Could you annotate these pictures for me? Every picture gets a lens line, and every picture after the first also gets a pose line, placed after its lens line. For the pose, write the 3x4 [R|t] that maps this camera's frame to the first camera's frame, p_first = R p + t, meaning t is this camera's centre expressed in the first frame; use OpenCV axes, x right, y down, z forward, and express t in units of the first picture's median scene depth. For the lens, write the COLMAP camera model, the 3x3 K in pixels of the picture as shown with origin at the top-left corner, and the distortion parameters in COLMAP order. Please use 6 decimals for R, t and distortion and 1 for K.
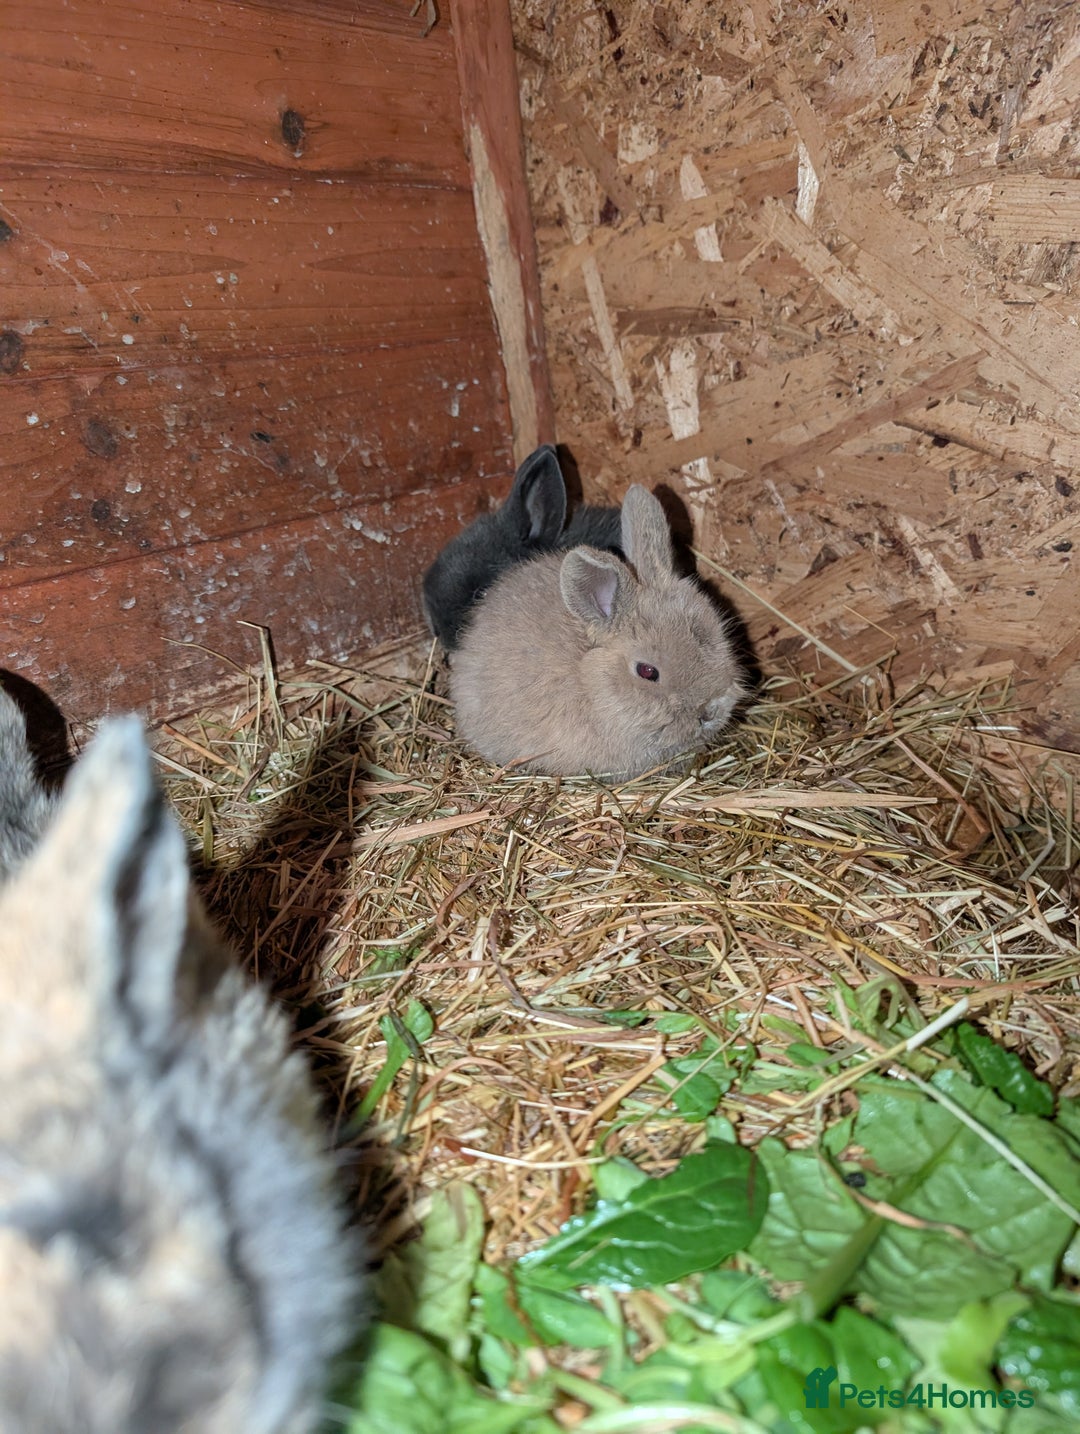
lens RADIAL K [[1057.4, 0, 537.1], [0, 1057.4, 714.0], [0, 0, 1]] dist [-0.012054, 0.002748]
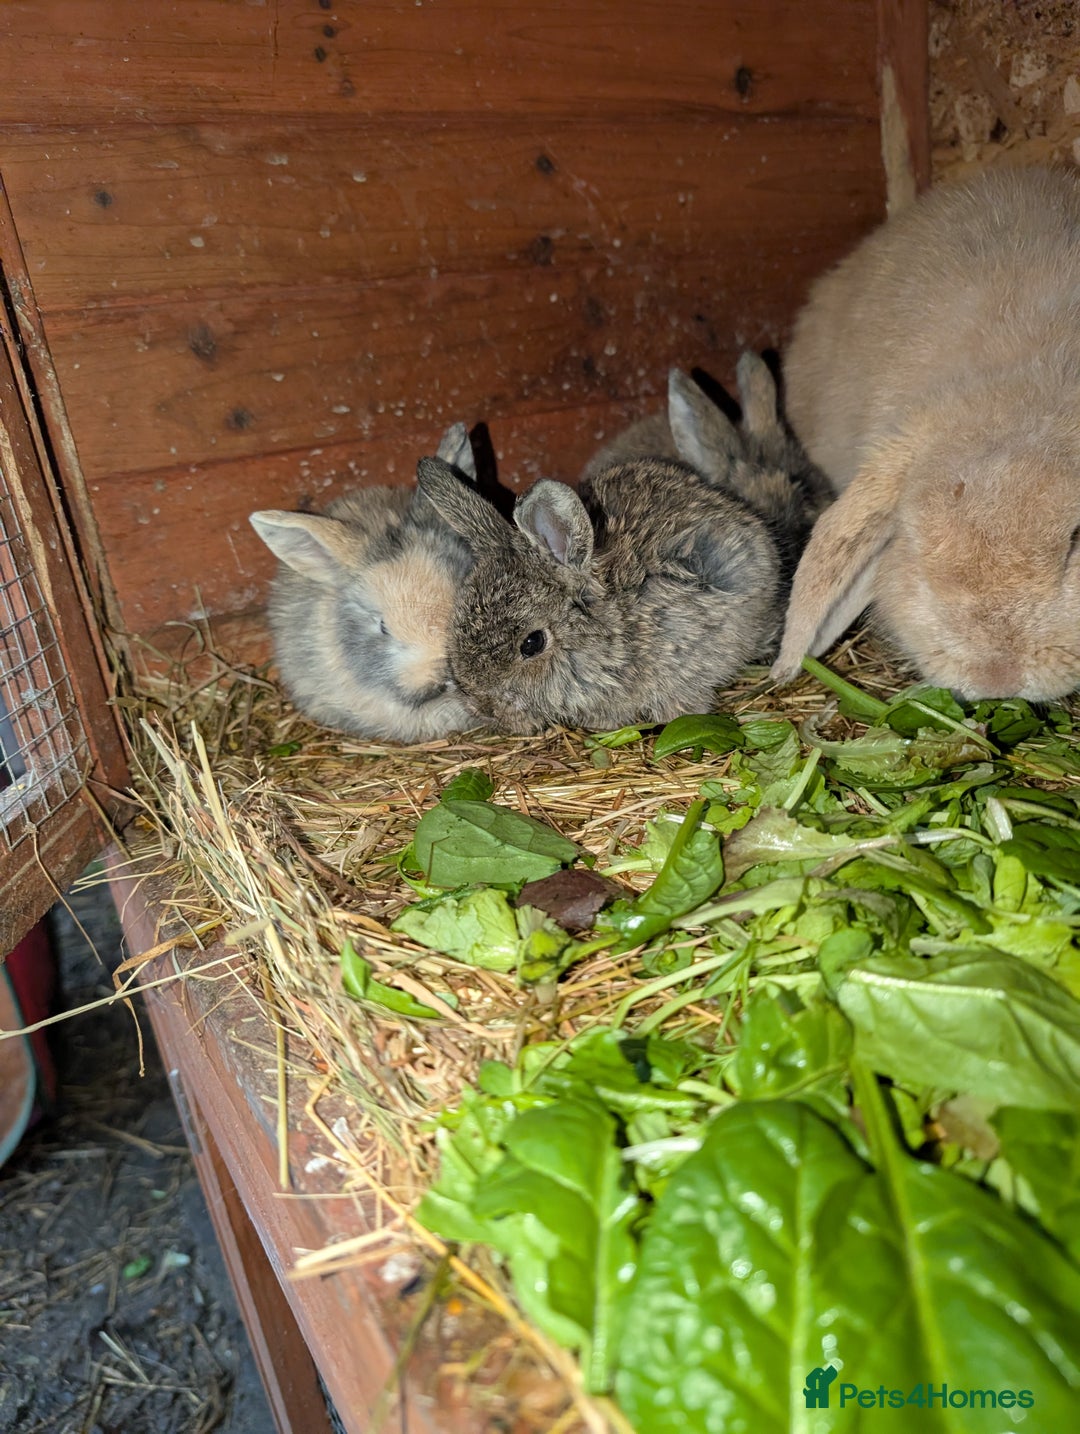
lens RADIAL K [[1057.4, 0, 554.0], [0, 1057.4, 720.4], [0, 0, 1]] dist [-0.012054, 0.002748]
pose [[0.947500, 0.093428, -0.305802, 0.020547], [-0.082784, 0.995429, 0.047624, 0.188842], [0.308853, -0.019809, 0.950903, -0.326744]]
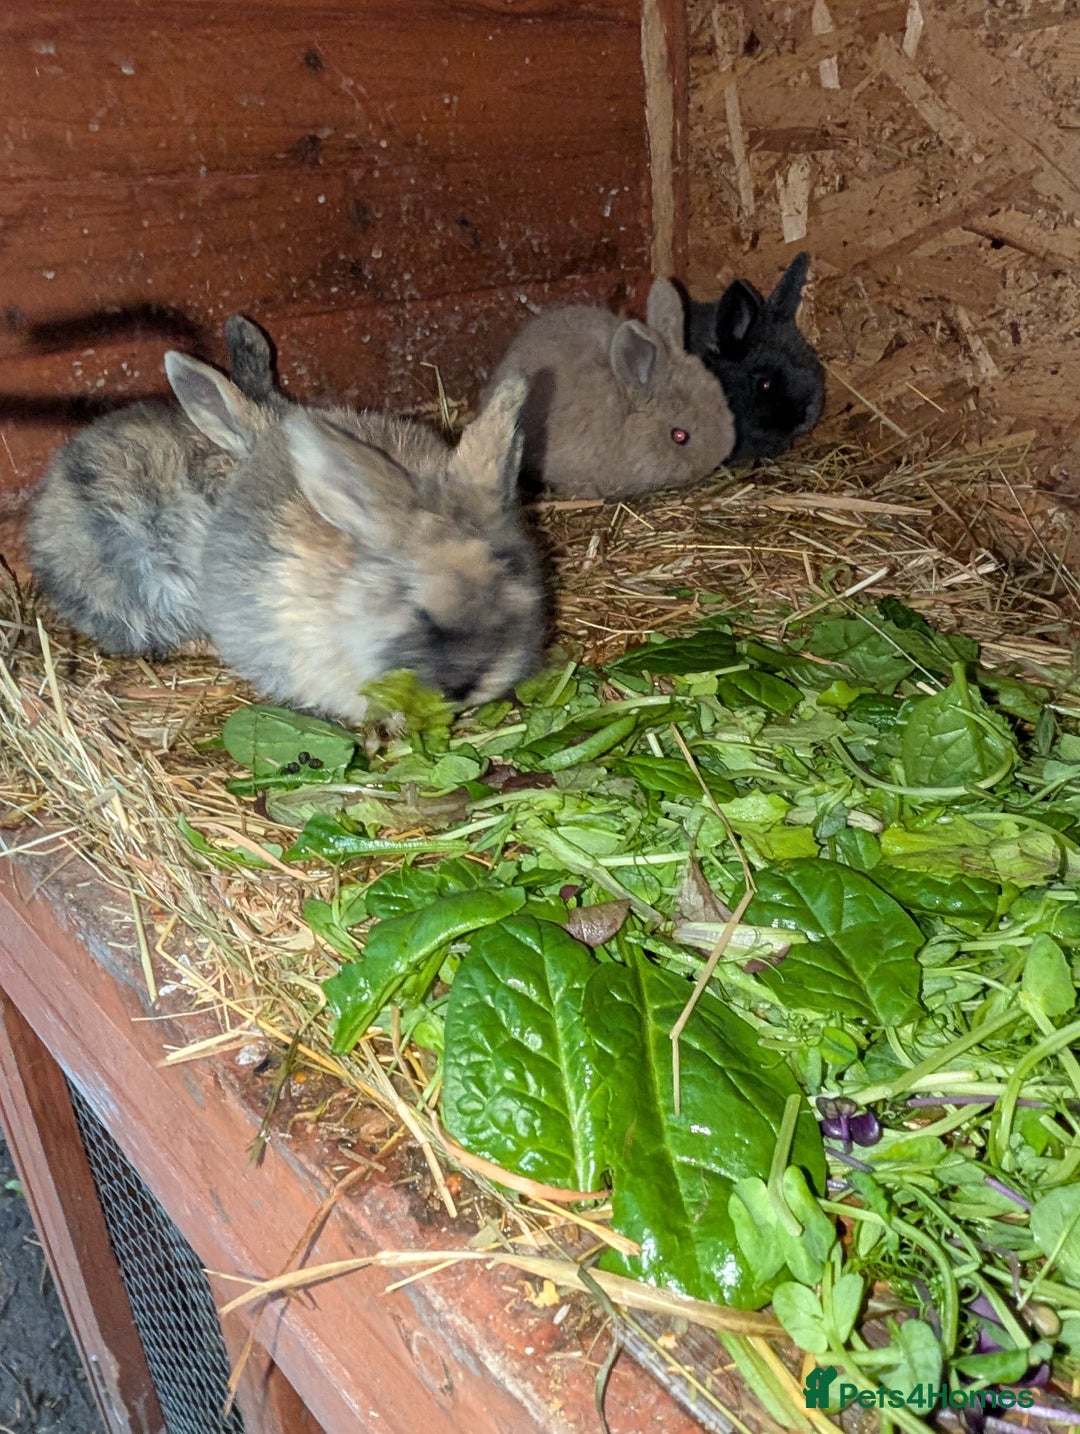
lens RADIAL K [[1134.6, 0, 434.6], [0, 1134.6, 724.3], [0, 0, 1]] dist [0.000047, 0.001940]
pose [[0.978772, 0.108660, -0.173779, 0.025522], [-0.087509, 0.988280, 0.125076, 0.187944], [0.185333, -0.107213, 0.976810, -0.482153]]
